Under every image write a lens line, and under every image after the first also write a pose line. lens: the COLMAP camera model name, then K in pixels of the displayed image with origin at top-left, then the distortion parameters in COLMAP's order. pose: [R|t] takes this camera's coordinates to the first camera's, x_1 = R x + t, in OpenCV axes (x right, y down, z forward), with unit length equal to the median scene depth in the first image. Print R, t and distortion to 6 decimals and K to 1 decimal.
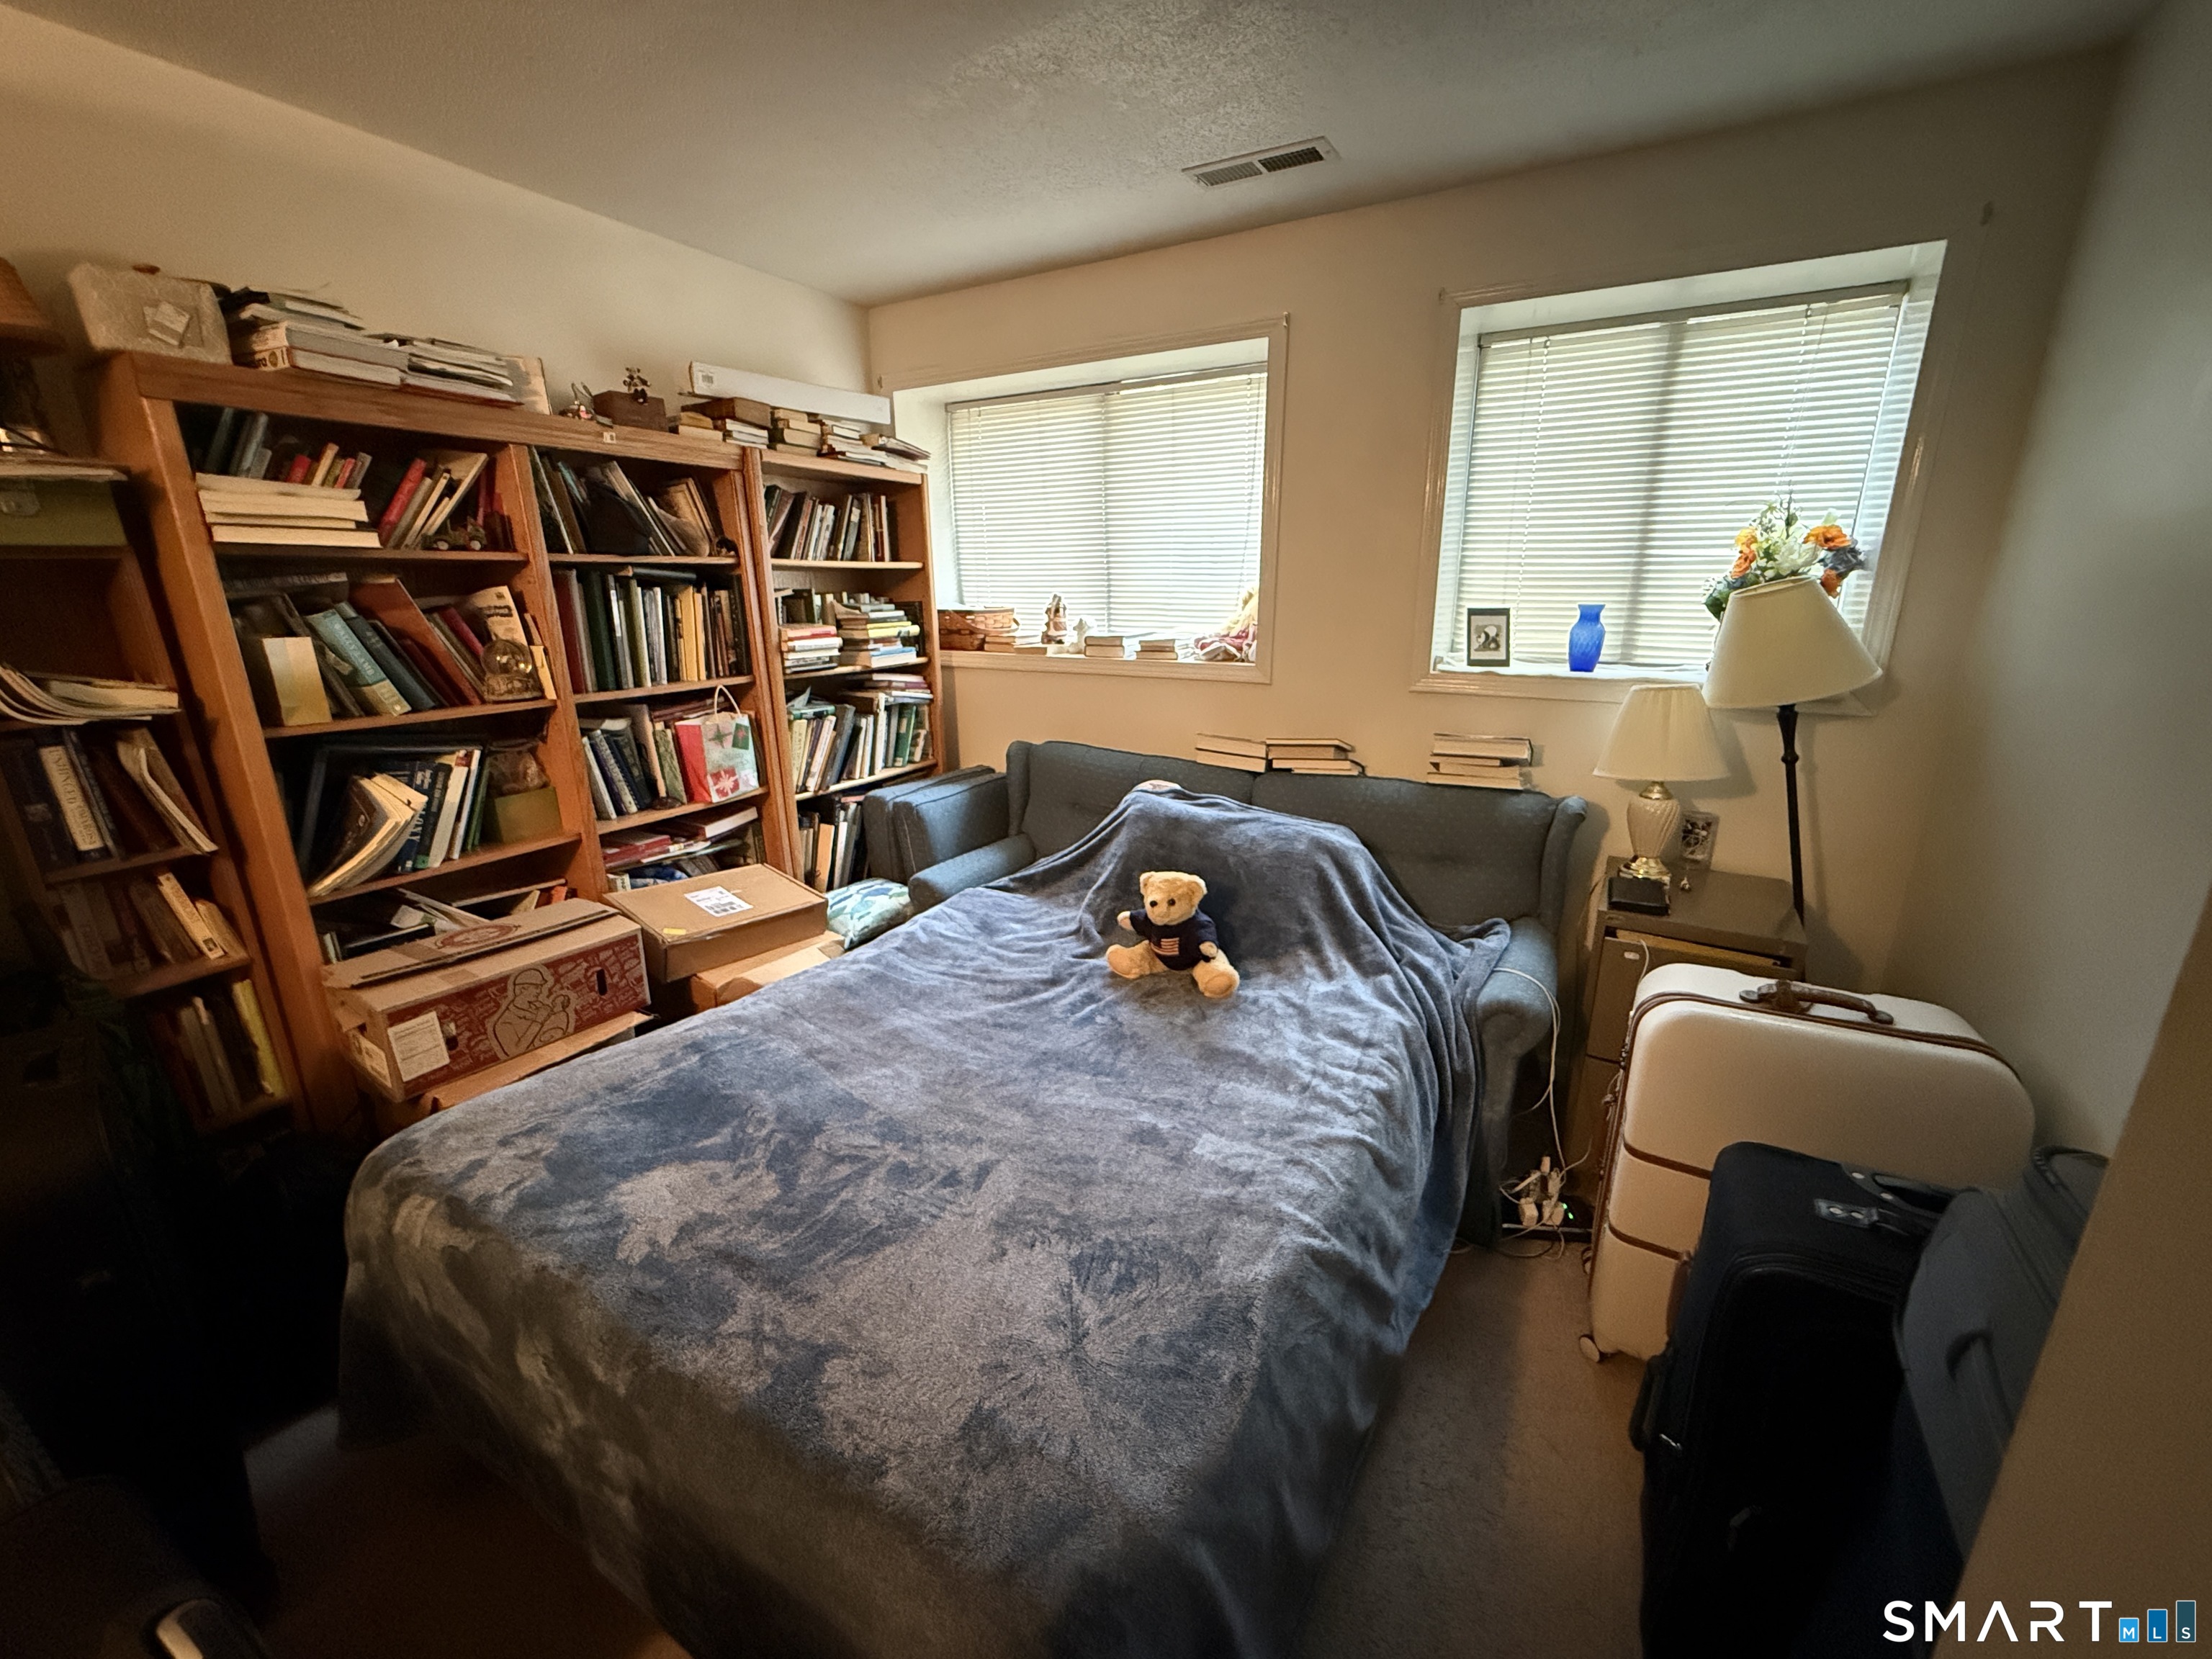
lens RADIAL K [[880.3, 0, 1106.5], [0, 880.3, 836.3], [0, 0, 1]] dist [-0.000005, 0.000171]
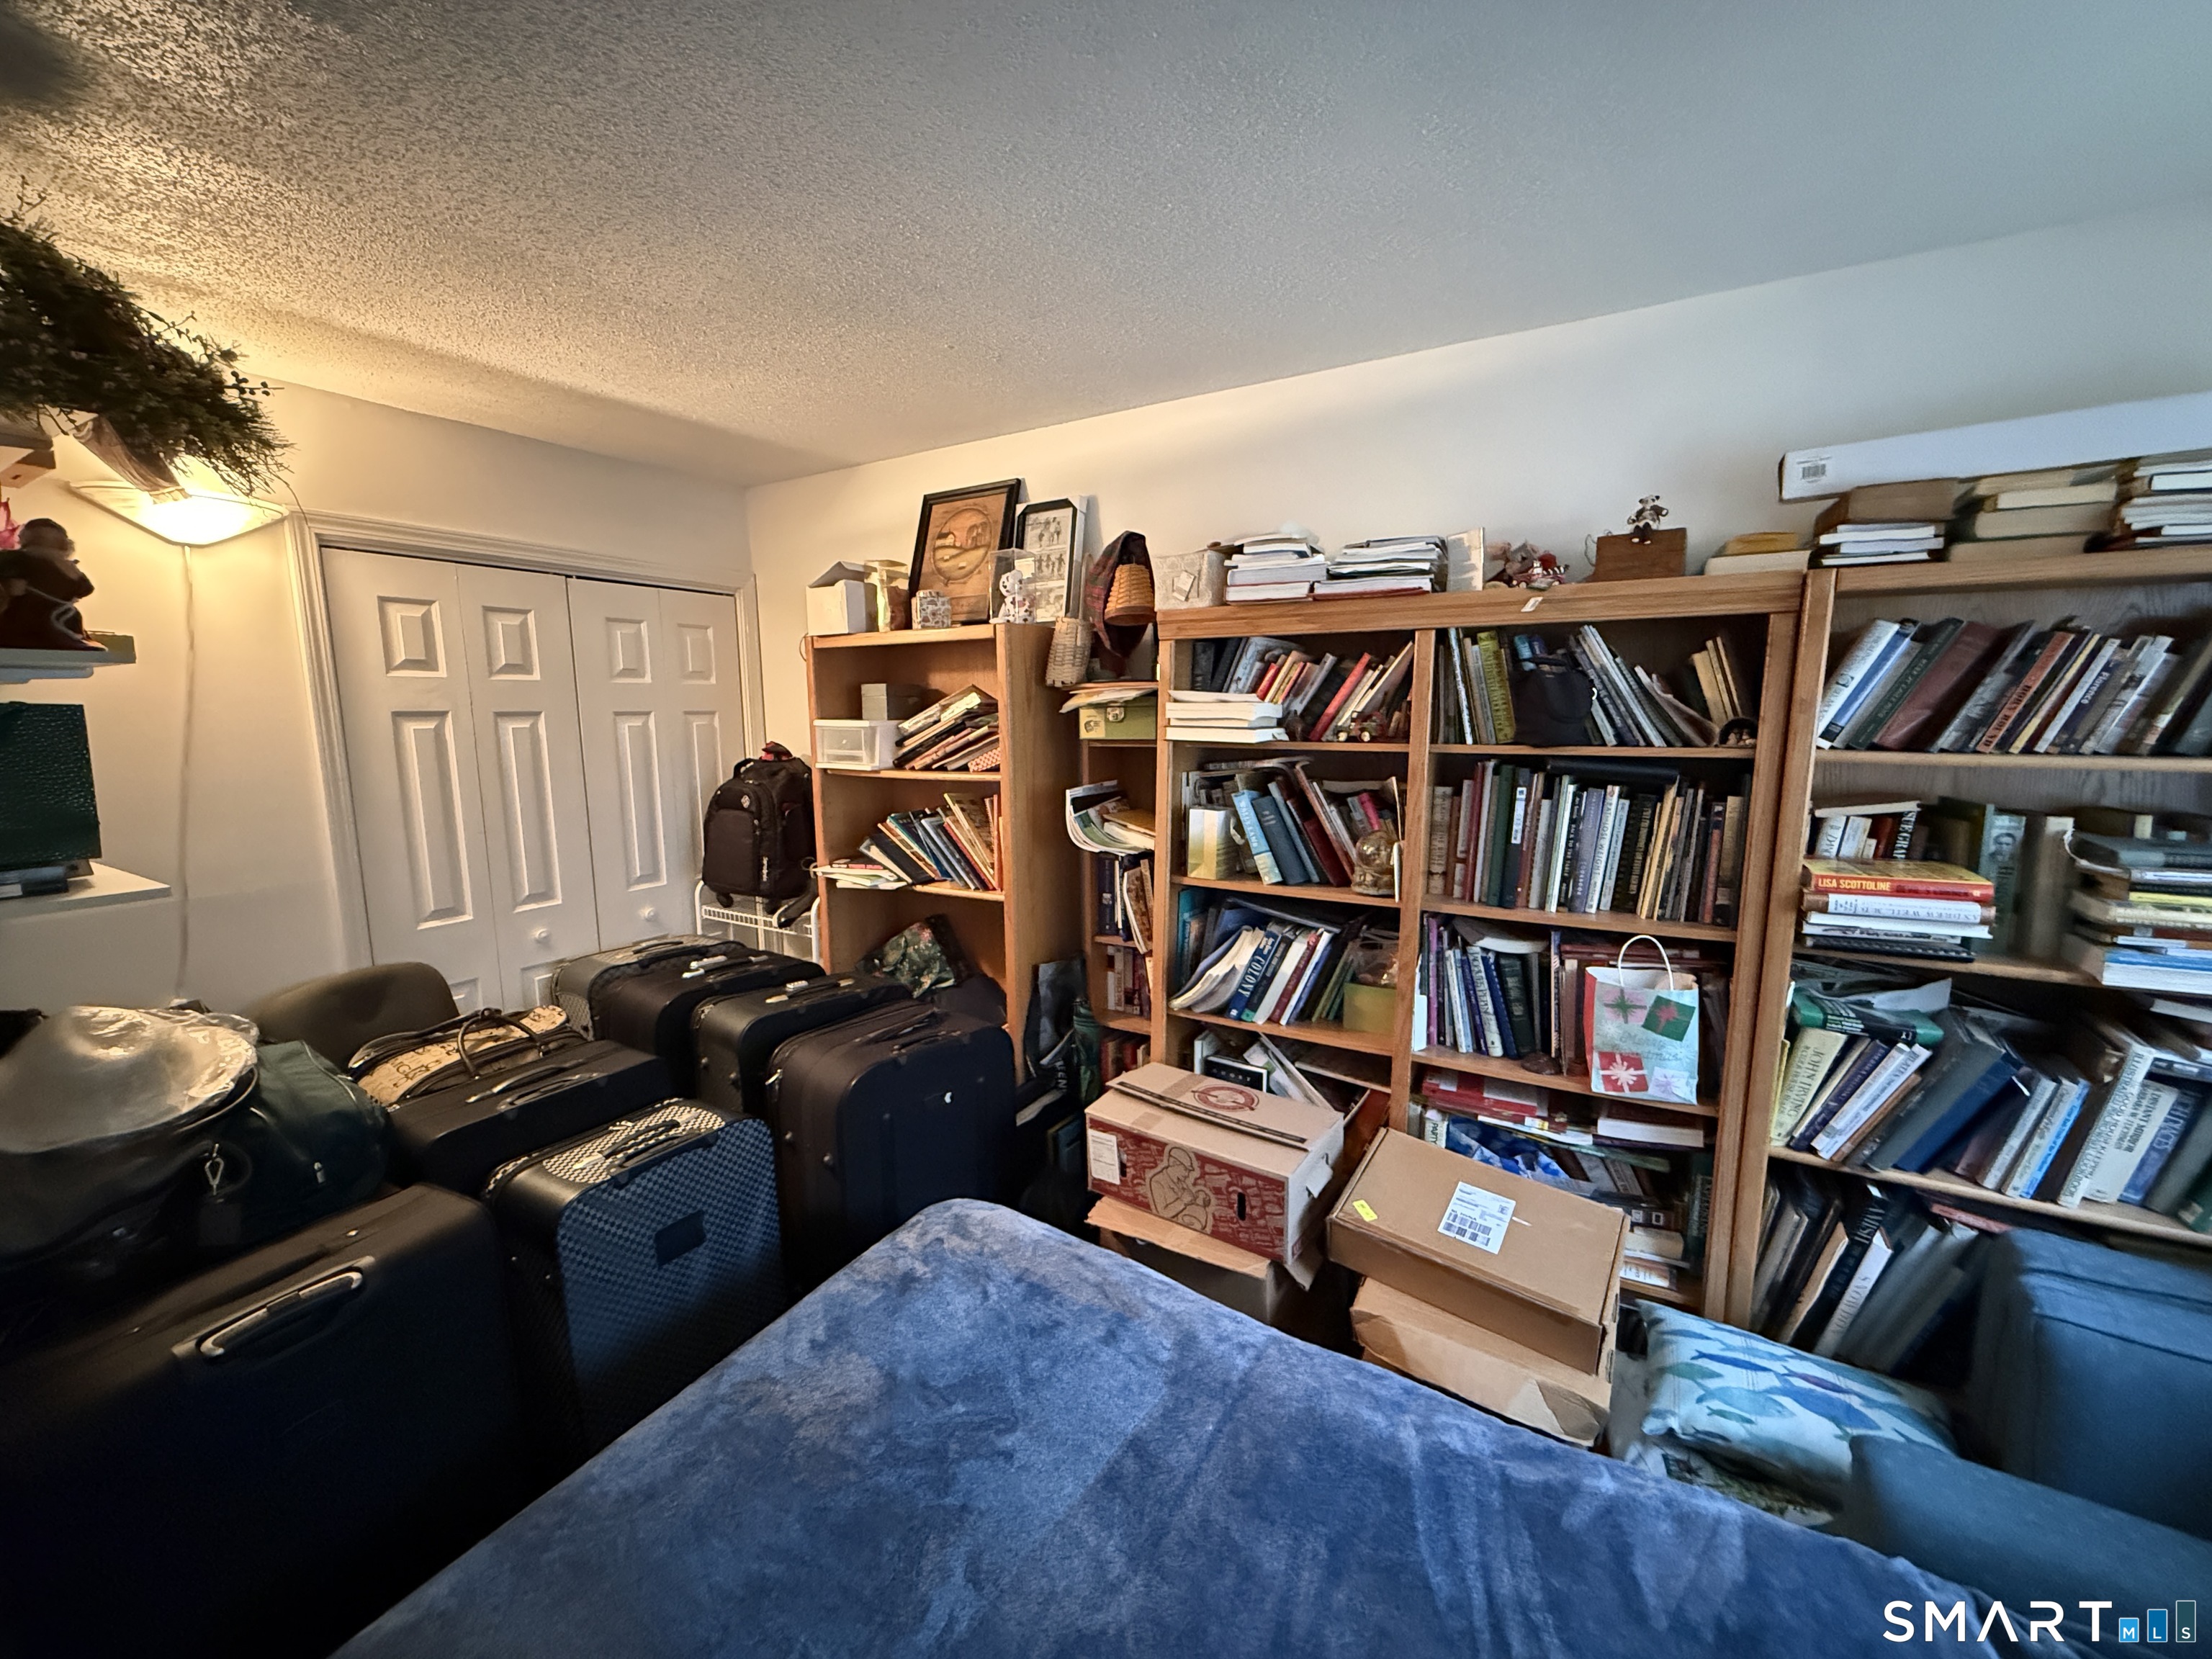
lens RADIAL K [[880.3, 0, 1110.9], [0, 880.3, 833.0], [0, 0, 1]] dist [-0.000005, 0.000171]
pose [[-0.016916, 0.147668, -0.988892, 0.255616], [-0.273984, 0.950492, 0.146620, -0.278897], [0.961586, 0.273420, 0.024381, 0.695781]]
